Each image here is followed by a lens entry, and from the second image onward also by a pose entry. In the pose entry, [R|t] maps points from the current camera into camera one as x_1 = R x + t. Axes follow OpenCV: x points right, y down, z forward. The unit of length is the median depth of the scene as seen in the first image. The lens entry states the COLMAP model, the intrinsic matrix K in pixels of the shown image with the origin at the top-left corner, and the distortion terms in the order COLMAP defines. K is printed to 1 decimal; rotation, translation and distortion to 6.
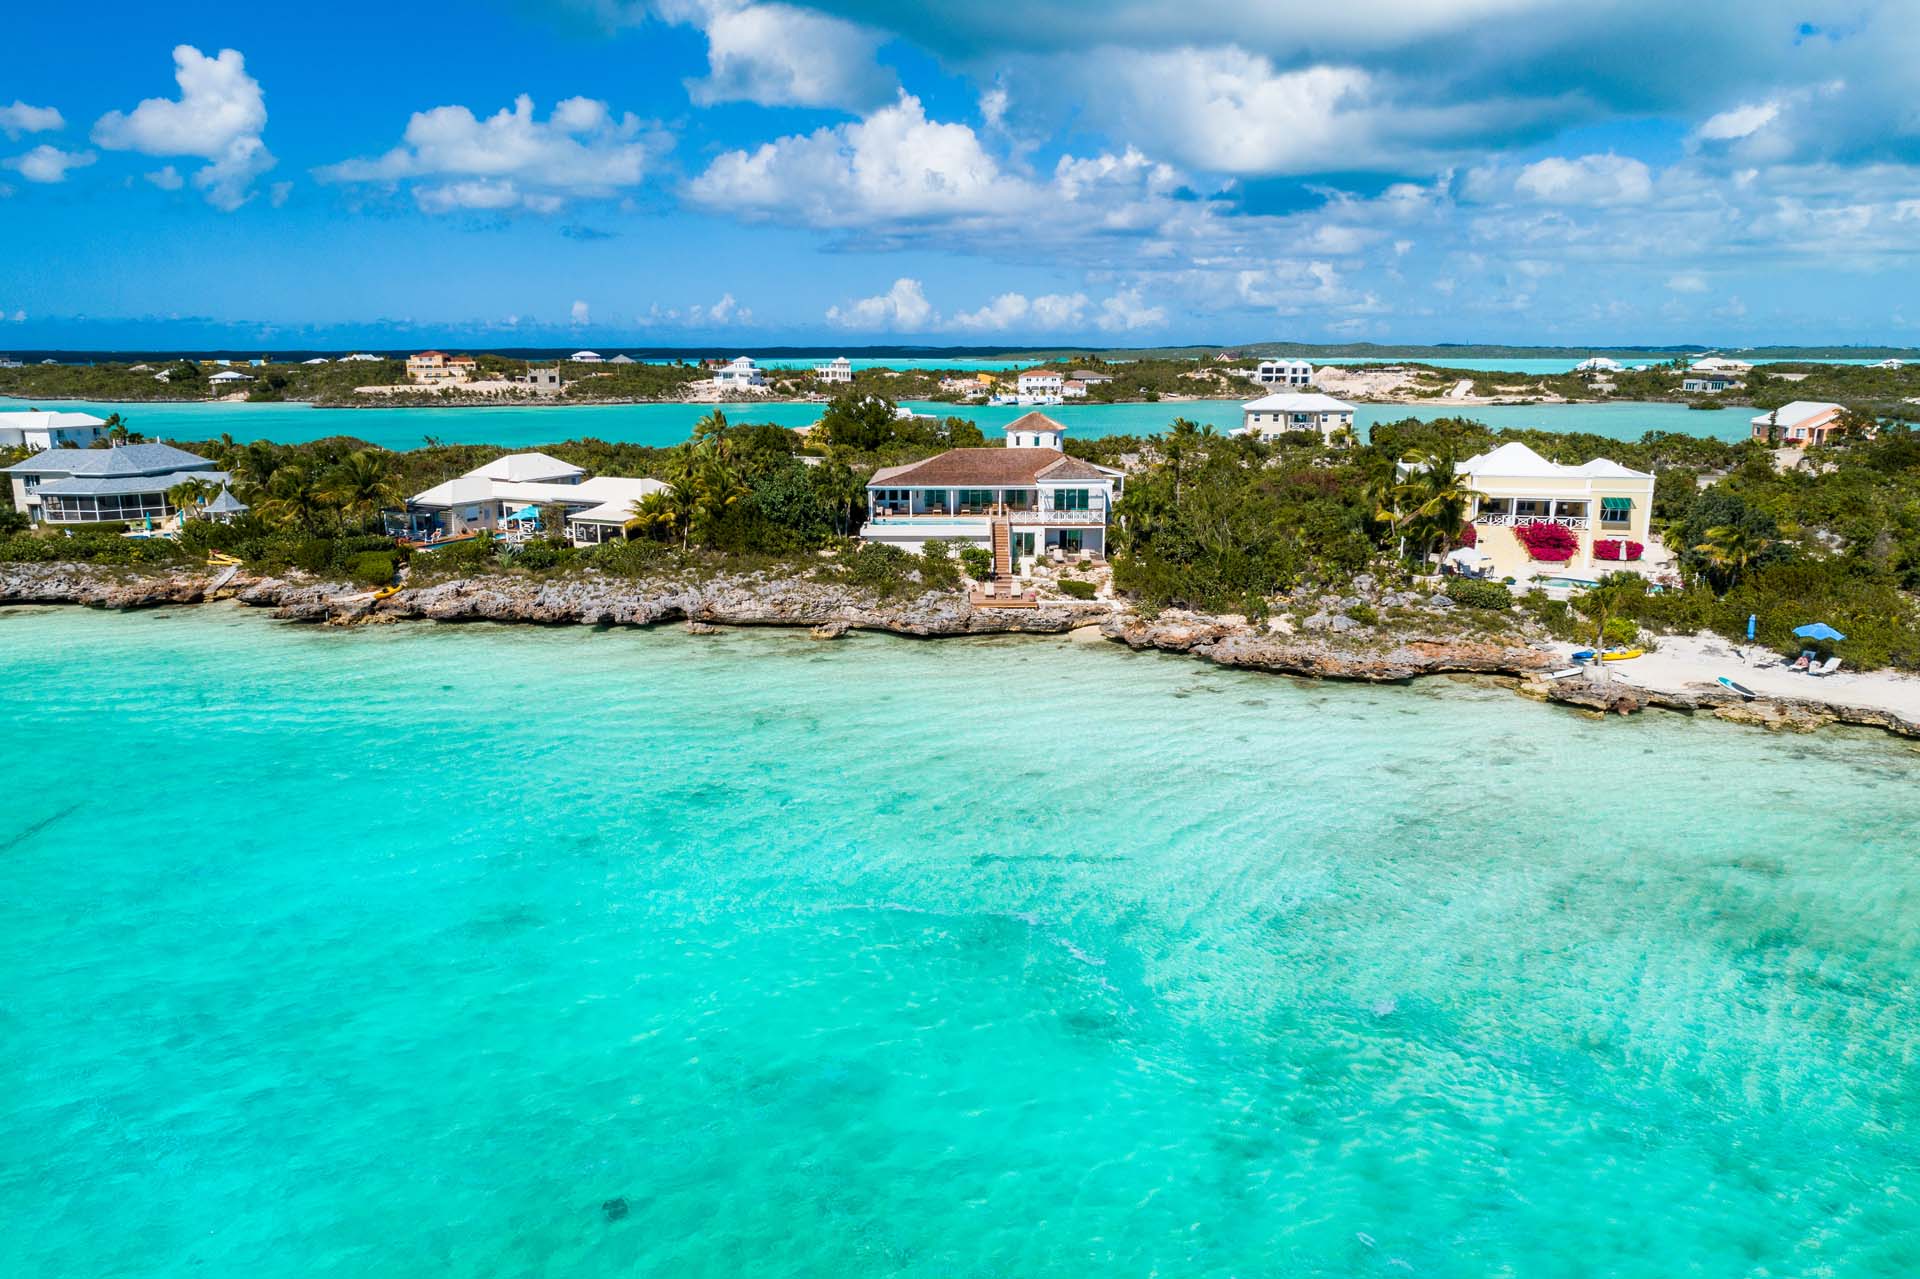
lens RADIAL K [[1307.5, 0, 975.8], [0, 1307.5, 653.0], [0, 0, 1]] dist [-0.005200, 0.005436]
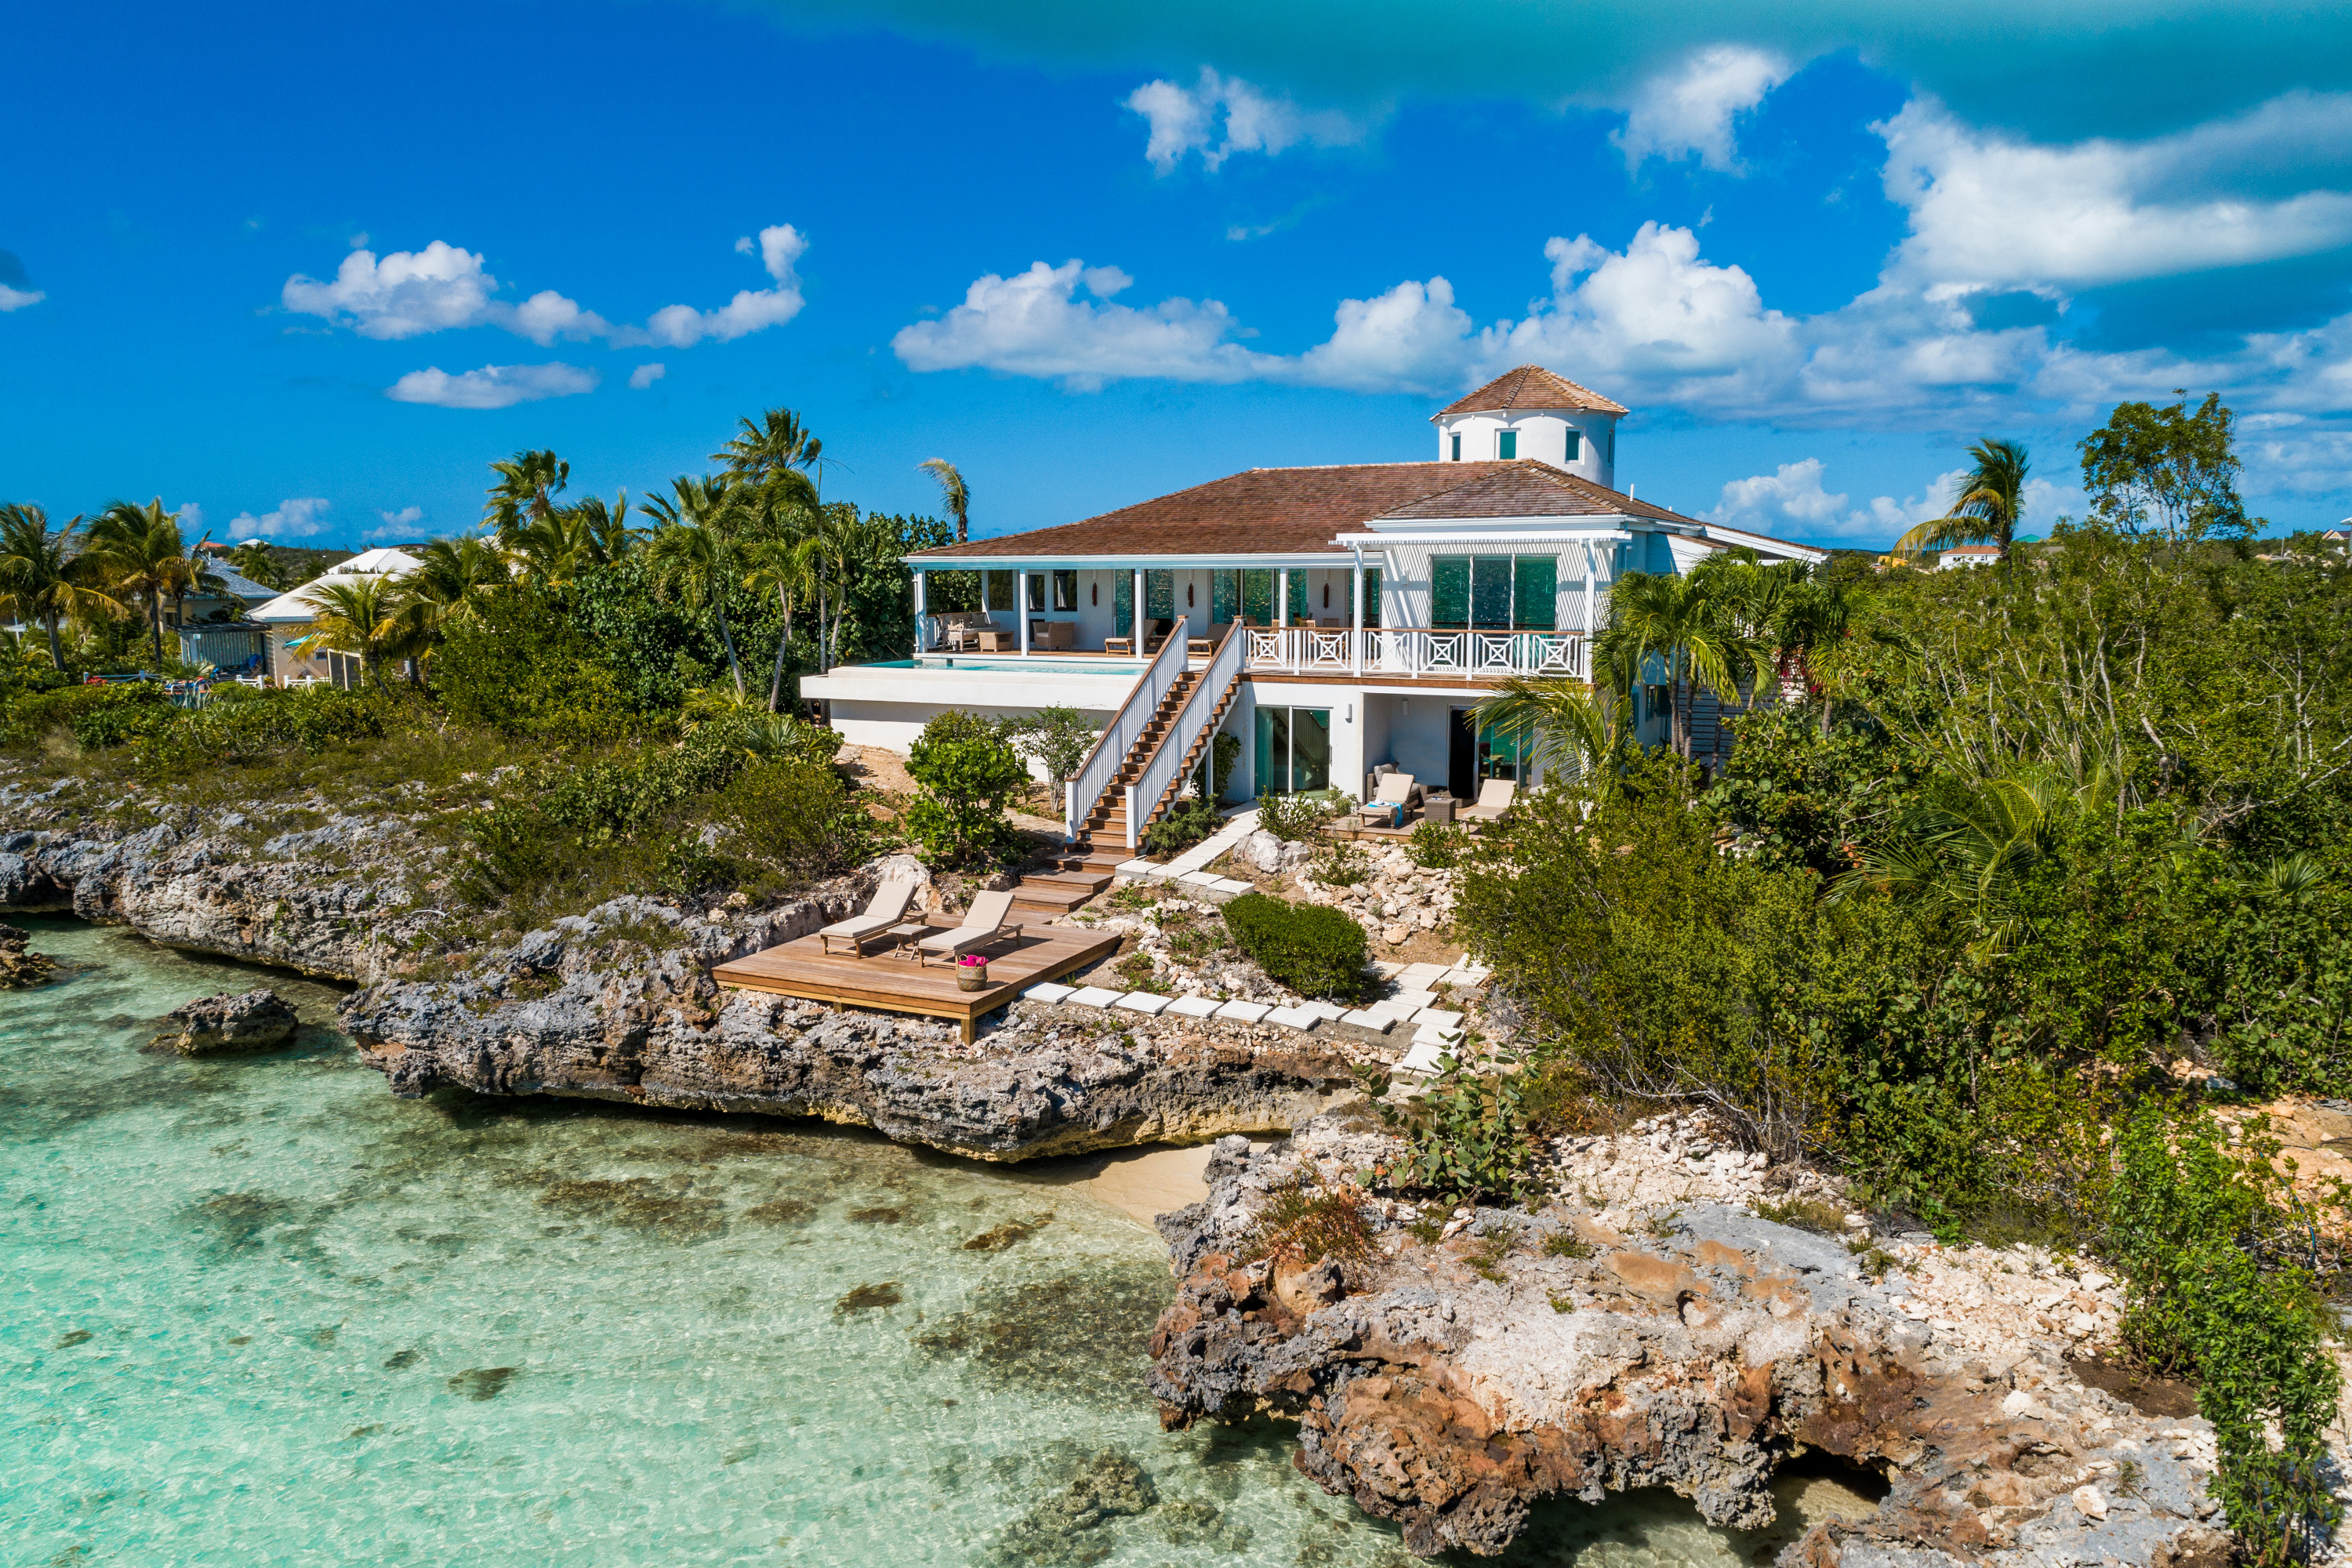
lens RADIAL K [[1601.7, 0, 1179.7], [0, 1601.7, 774.8], [0, 0, 1]] dist [-0.005200, 0.005436]
pose [[0.902538, 0.055999, -0.426953, 0.035832], [-0.096950, 0.992477, -0.074770, -0.011473], [0.419553, 0.108875, 0.901178, 0.155551]]
